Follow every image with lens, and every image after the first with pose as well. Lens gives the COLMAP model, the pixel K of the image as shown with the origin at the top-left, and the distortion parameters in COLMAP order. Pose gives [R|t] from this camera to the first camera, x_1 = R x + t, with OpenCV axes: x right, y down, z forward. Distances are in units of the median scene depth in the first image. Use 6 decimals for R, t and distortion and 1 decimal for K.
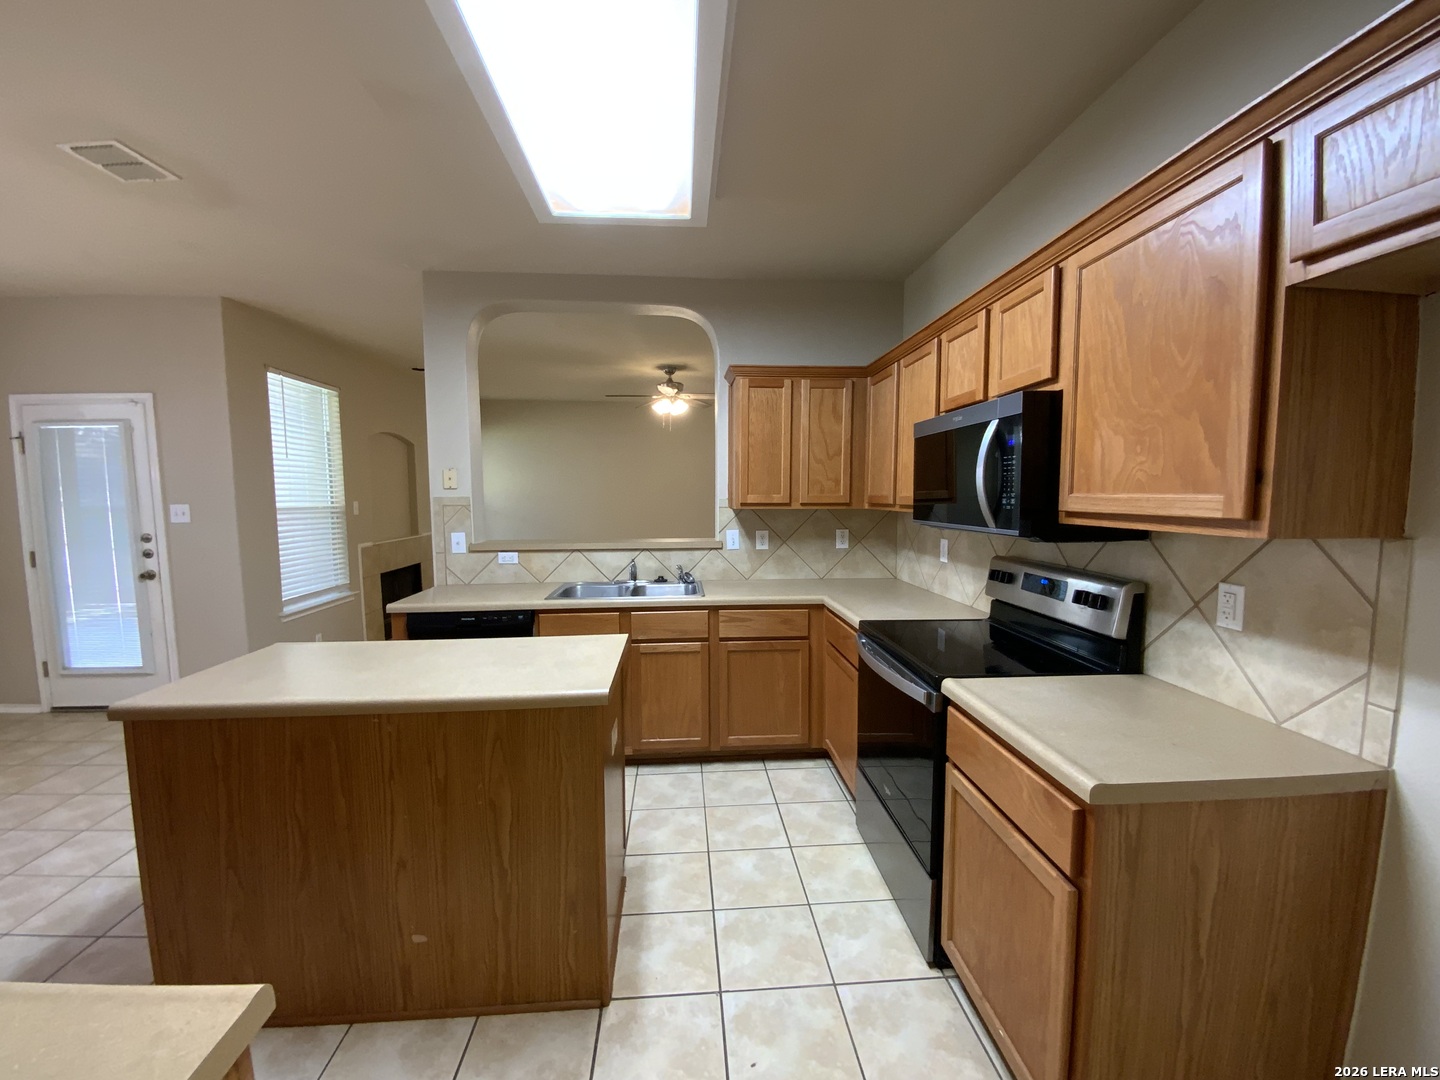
lens RADIAL K [[581.2, 0, 720.0], [0, 581.2, 540.0], [0, 0, 1]] dist [0.037881, -0.027428]
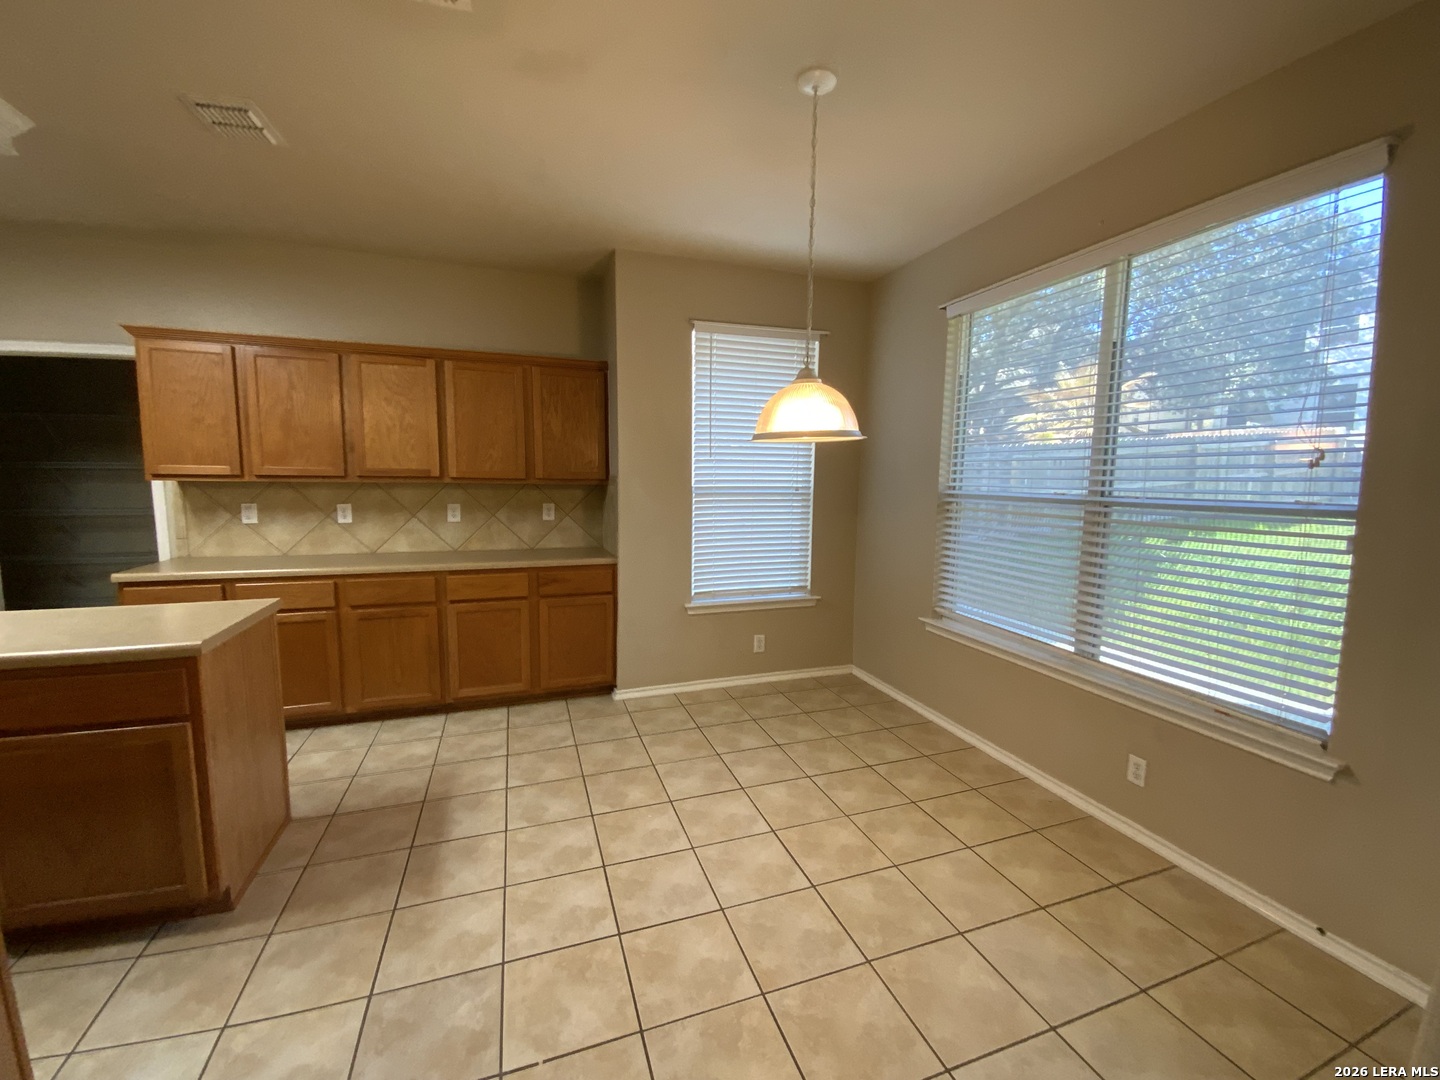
lens RADIAL K [[585.1, 0, 721.4], [0, 585.1, 542.1], [0, 0, 1]] dist [0.021923, -0.019096]
pose [[-0.964352, 0.024166, -0.263518, -0.745376], [-0.027137, 0.981540, 0.189320, -0.080378], [0.263229, 0.189722, -0.945894, 1.164258]]
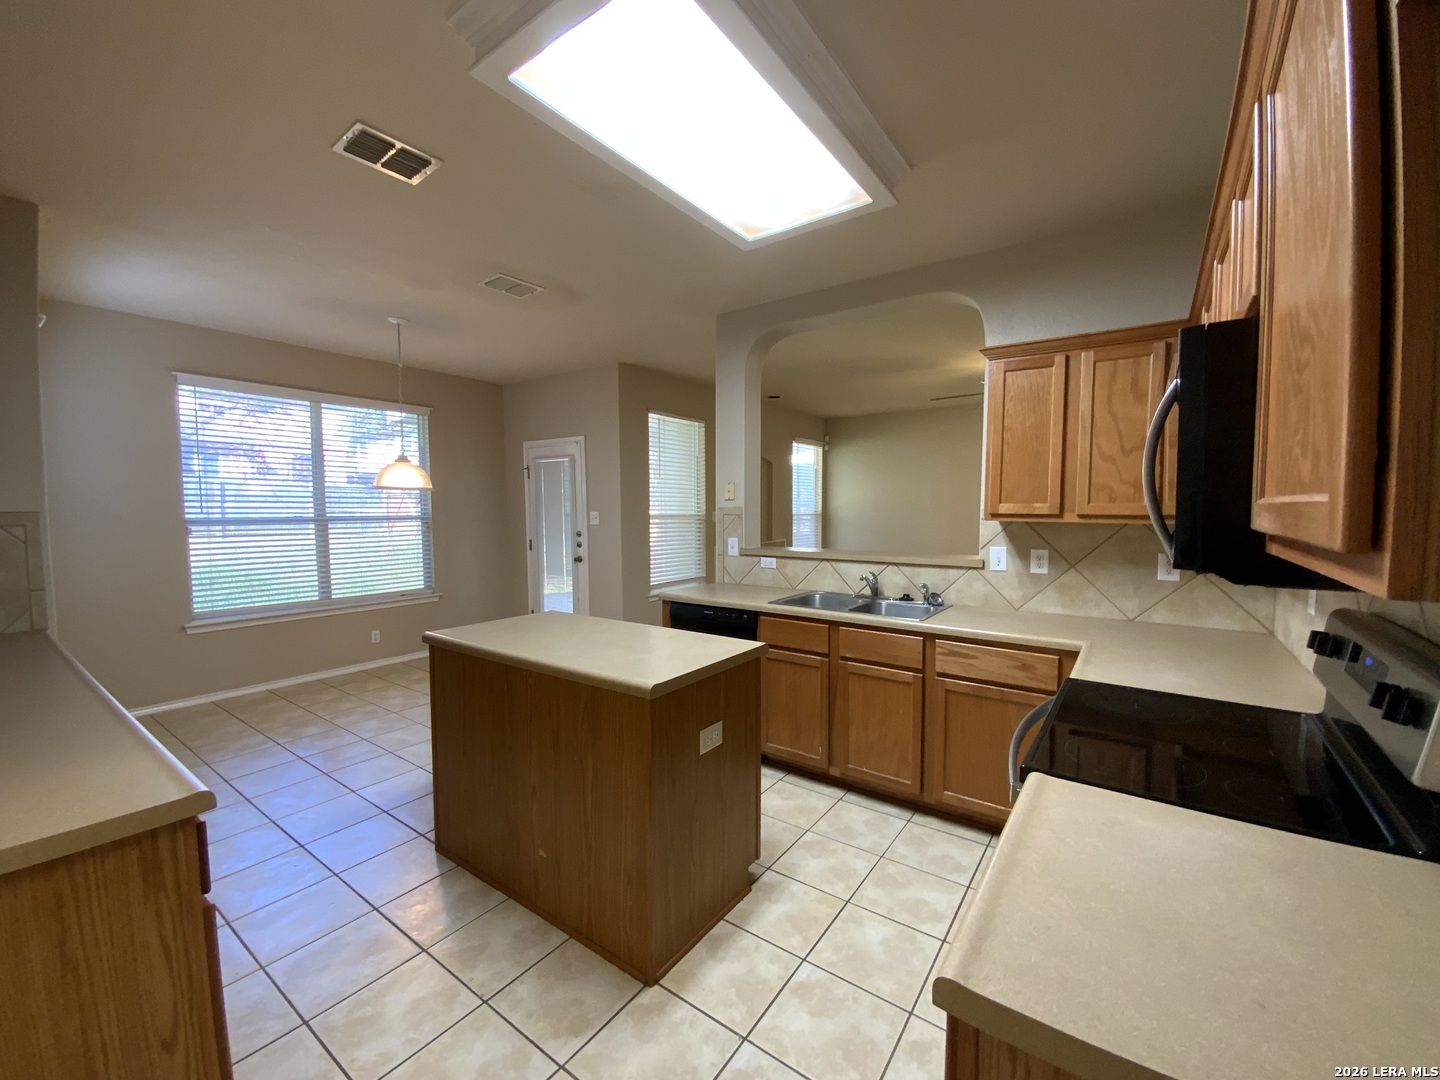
lens RADIAL K [[582.4, 0, 722.5], [0, 582.4, 540.8], [0, 0, 1]] dist [0.026461, -0.021344]
pose [[0.768503, 0.040307, -0.638575, 0.257649], [-0.052389, 0.998627, -0.000015, -0.005852], [0.637697, 0.033466, 0.769560, 0.115721]]
